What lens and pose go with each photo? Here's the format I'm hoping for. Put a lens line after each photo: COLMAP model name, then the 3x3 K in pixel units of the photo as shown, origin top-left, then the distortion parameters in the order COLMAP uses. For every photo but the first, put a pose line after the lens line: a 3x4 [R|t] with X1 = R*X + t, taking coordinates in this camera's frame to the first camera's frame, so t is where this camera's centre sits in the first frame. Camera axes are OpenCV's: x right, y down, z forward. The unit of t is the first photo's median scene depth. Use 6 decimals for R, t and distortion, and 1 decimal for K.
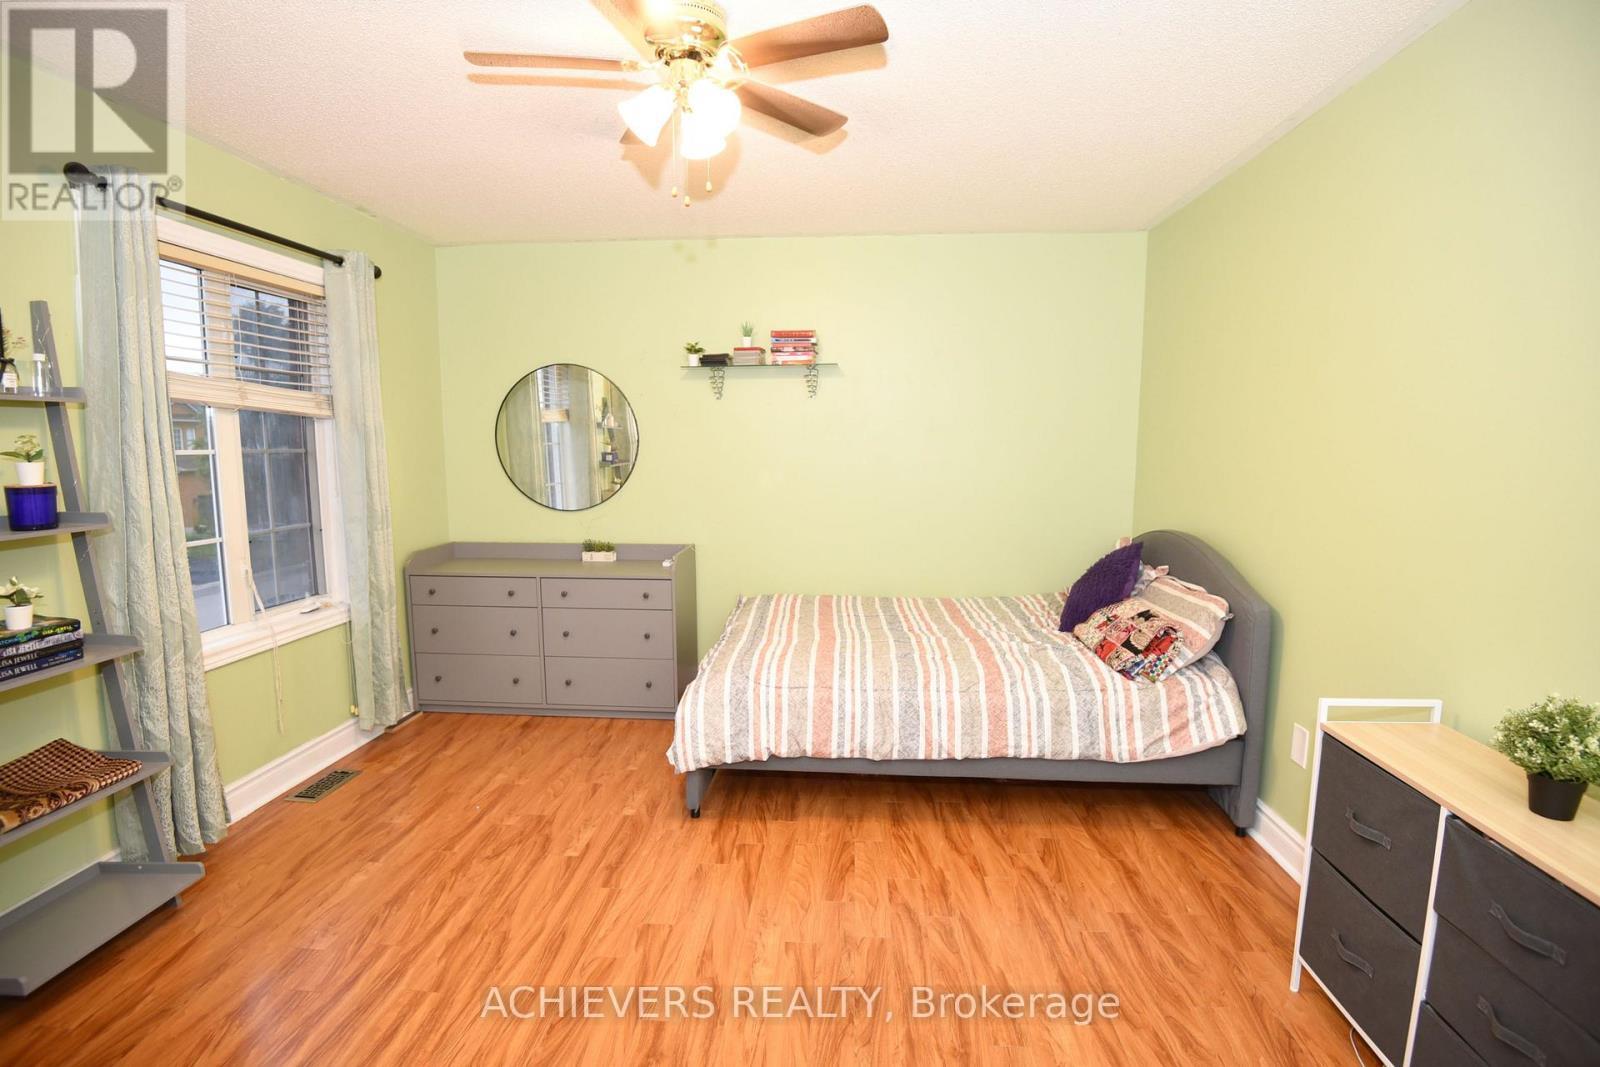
lens RADIAL K [[764.1, 0, 800.0], [0, 764.1, 533.5], [0, 0, 1]] dist [-0.001985, -0.000640]
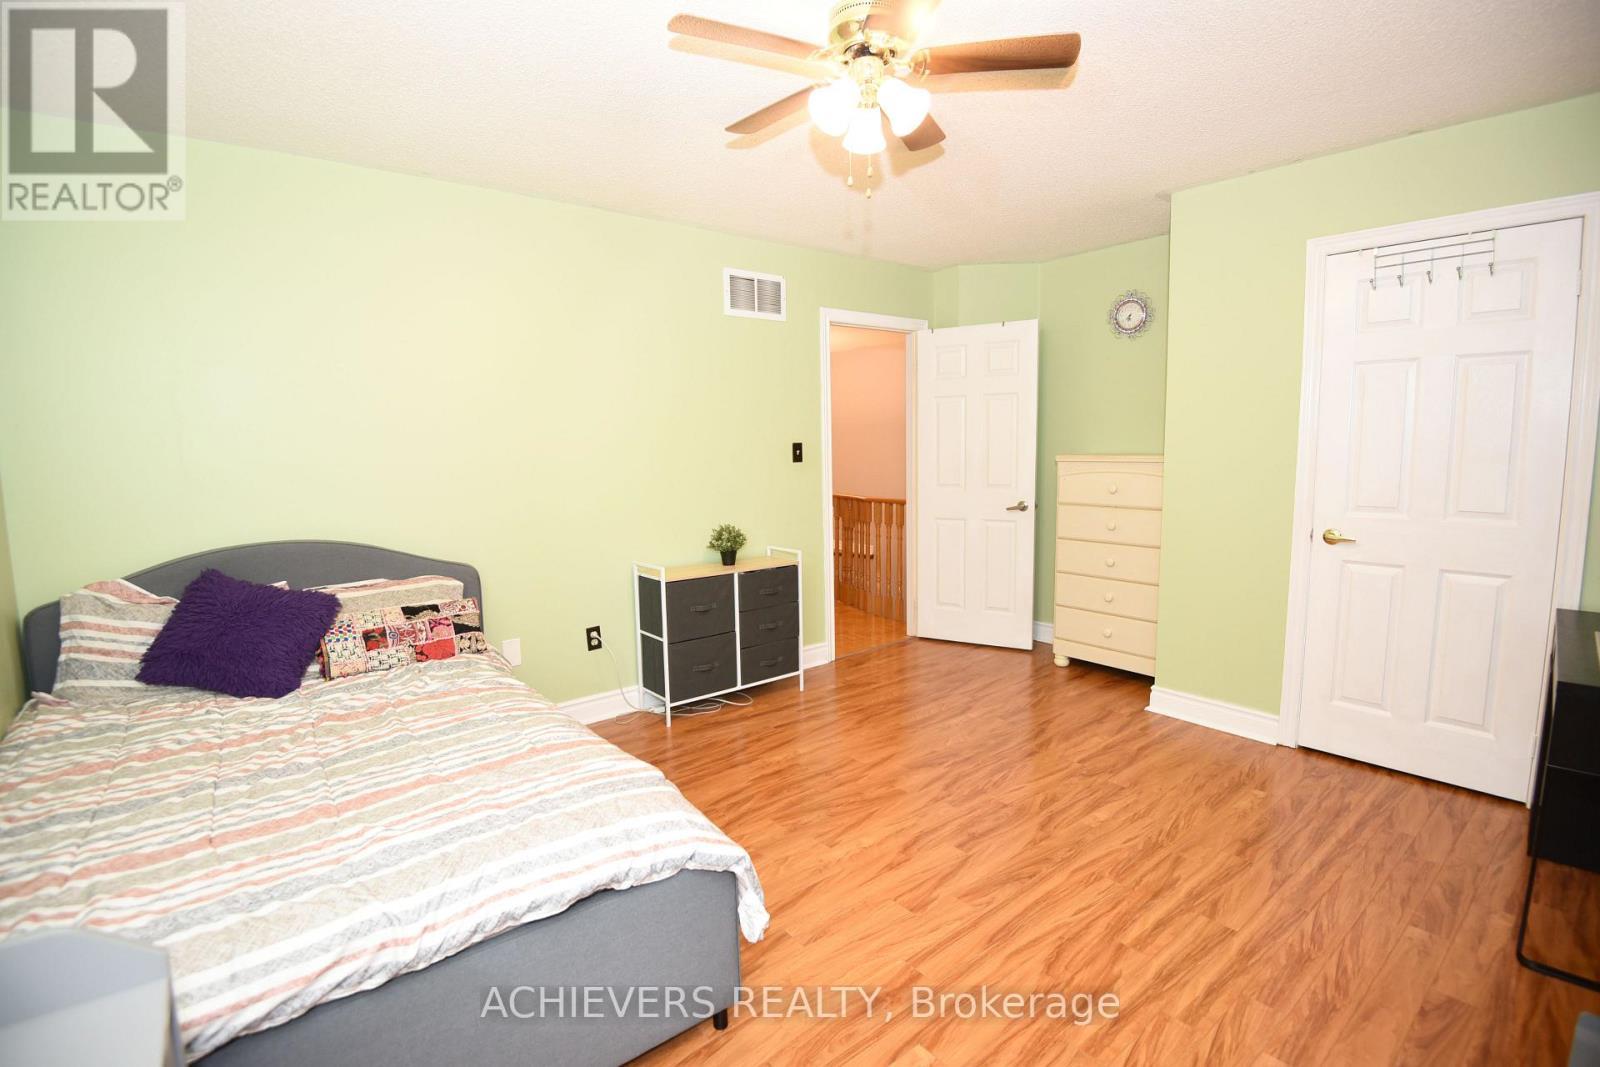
lens RADIAL K [[764.1, 0, 800.0], [0, 764.1, 533.5], [0, 0, 1]] dist [-0.001985, -0.000640]
pose [[-0.688749, -0.077287, 0.720868, -0.853275], [0.108723, 0.972047, 0.208095, -0.201643], [-0.716801, 0.221700, -0.661094, 1.818195]]
